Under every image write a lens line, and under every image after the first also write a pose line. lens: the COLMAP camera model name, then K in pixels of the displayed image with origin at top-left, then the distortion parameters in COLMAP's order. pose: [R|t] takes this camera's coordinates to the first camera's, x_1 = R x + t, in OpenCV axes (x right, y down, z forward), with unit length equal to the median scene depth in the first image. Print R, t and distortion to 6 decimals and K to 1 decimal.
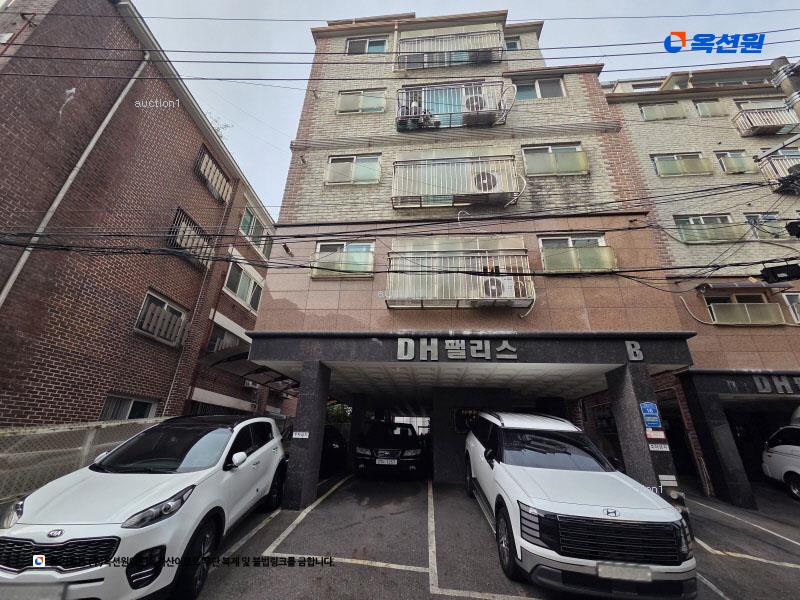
lens RADIAL K [[326.0, 0, 396.2], [0, 326.0, 301.2], [0, 0, 1]] dist [0.000870, 0.000352]
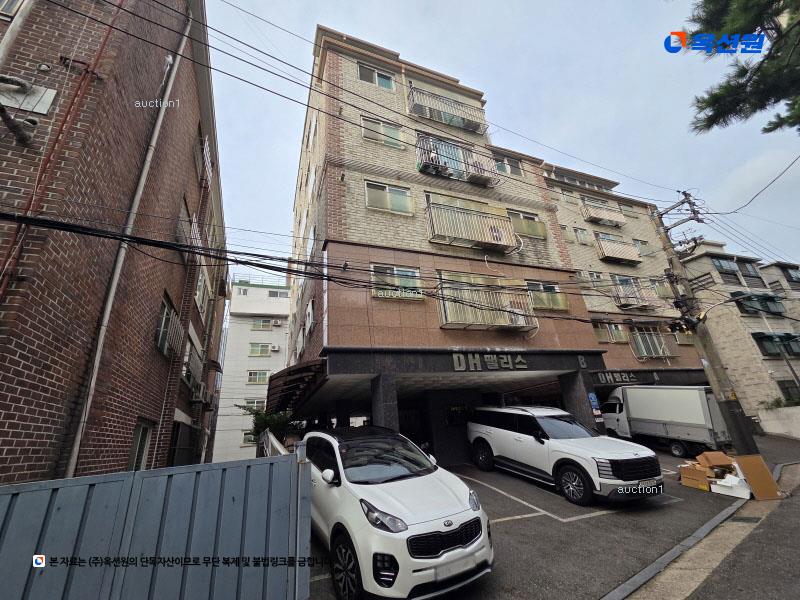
lens RADIAL K [[326.0, 0, 396.2], [0, 326.0, 301.2], [0, 0, 1]] dist [0.000870, 0.000352]
pose [[0.890395, 0.068474, 0.450010, -0.767391], [-0.071432, 0.997391, -0.010427, -0.058471], [-0.449550, -0.022861, 0.892963, -0.017040]]
